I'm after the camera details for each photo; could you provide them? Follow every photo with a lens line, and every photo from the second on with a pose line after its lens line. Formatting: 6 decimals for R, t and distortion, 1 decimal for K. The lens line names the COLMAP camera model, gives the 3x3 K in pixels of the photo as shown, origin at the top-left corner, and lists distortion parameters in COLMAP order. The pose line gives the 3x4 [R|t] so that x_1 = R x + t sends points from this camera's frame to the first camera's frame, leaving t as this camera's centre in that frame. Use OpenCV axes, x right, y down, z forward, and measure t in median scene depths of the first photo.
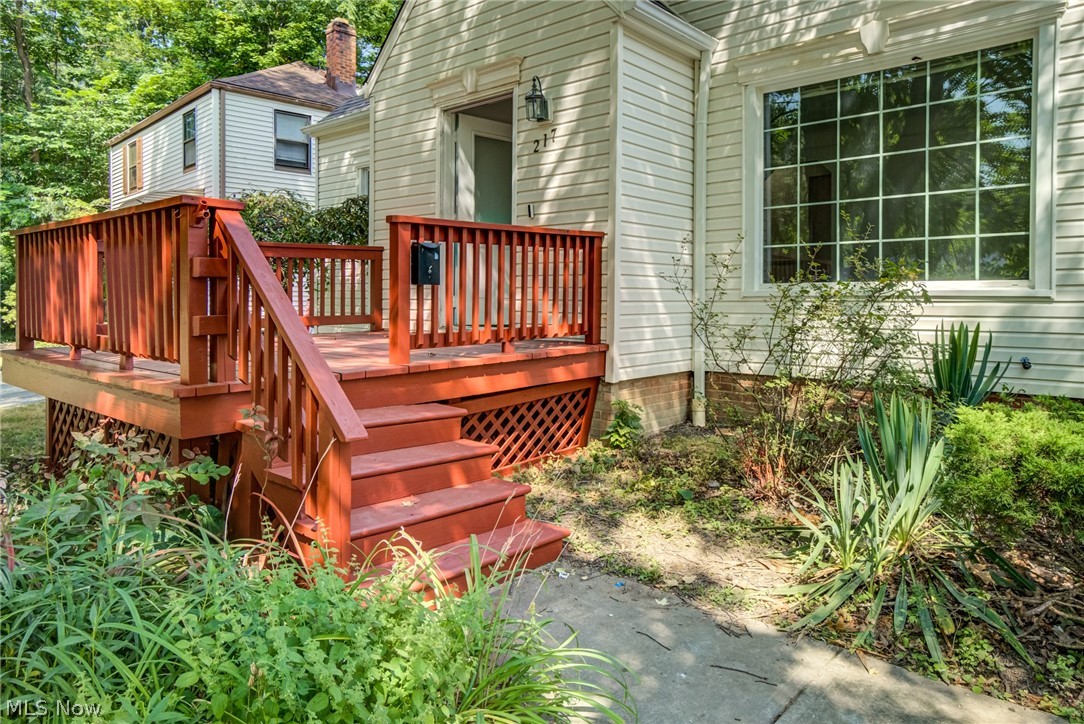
lens RADIAL K [[736.0, 0, 535.4], [0, 736.0, 310.8], [0, 0, 1]] dist [0.021319, 0.011217]
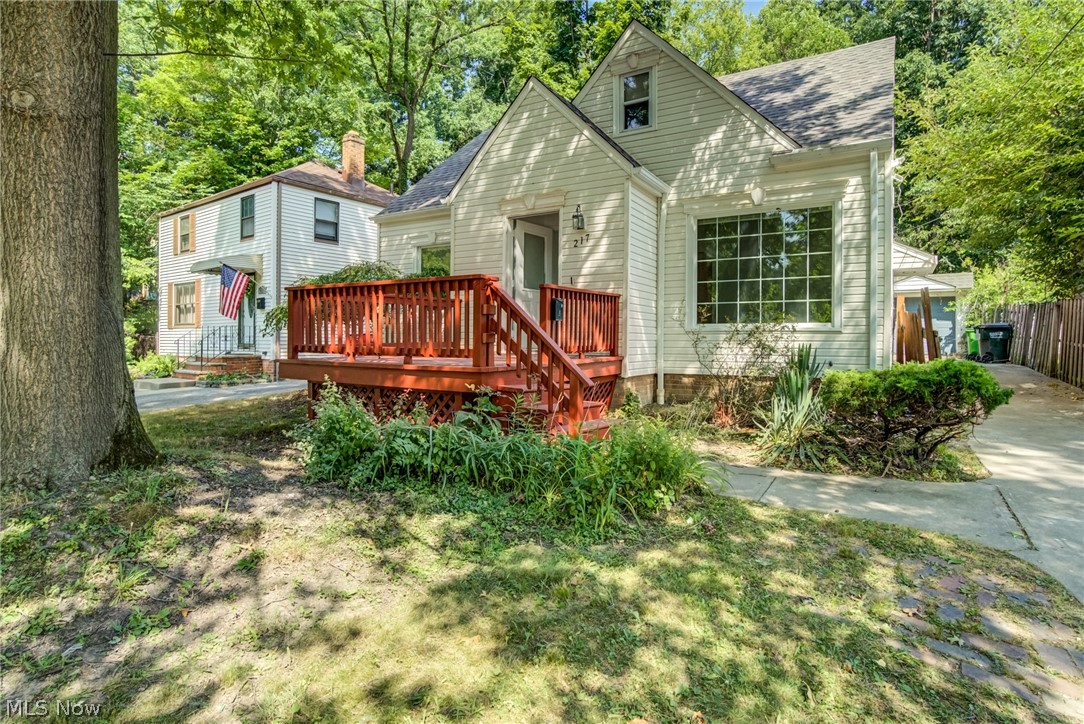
lens RADIAL K [[586.3, 0, 543.5], [0, 586.3, 353.8], [0, 0, 1]] dist [-0.023692, 0.004049]
pose [[0.983044, 0.002376, 0.183355, -0.316419], [-0.002857, 0.999993, 0.002357, 0.032752], [-0.183348, -0.002841, 0.983044, -0.333208]]
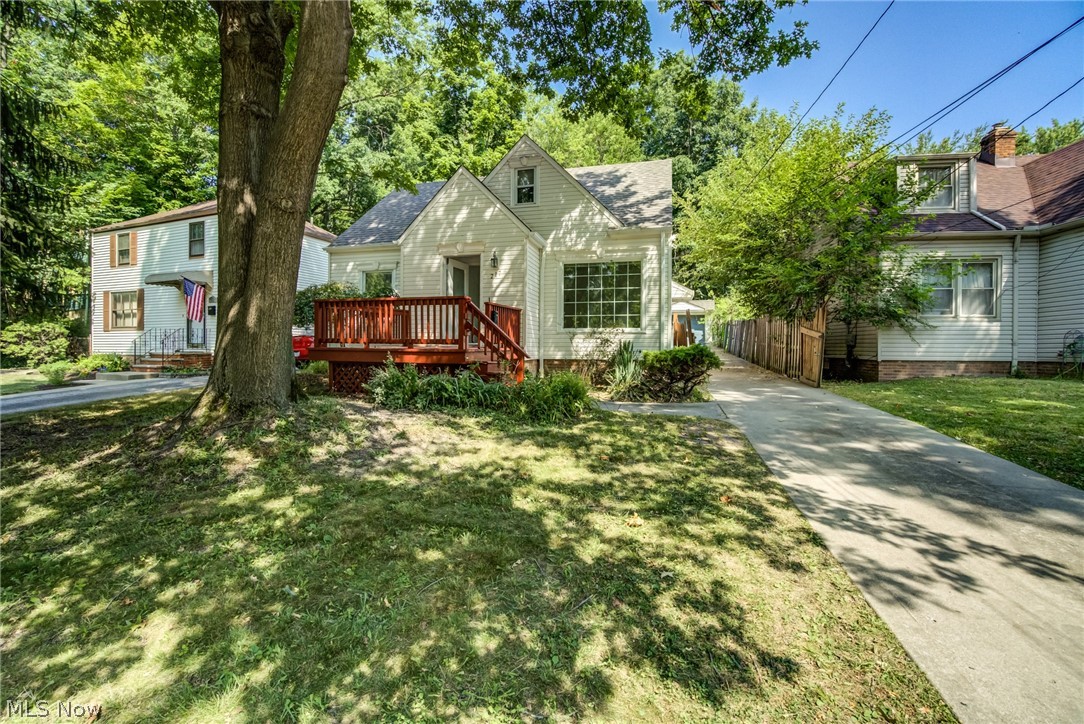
lens RADIAL K [[484.7, 0, 542.4], [0, 484.7, 358.6], [0, 0, 1]] dist [-0.050269, 0.011766]
pose [[0.890496, -0.003801, 0.454976, -0.628814], [0.002614, 0.999991, 0.003237, 0.074935], [-0.454984, -0.001693, 0.890498, -0.661455]]
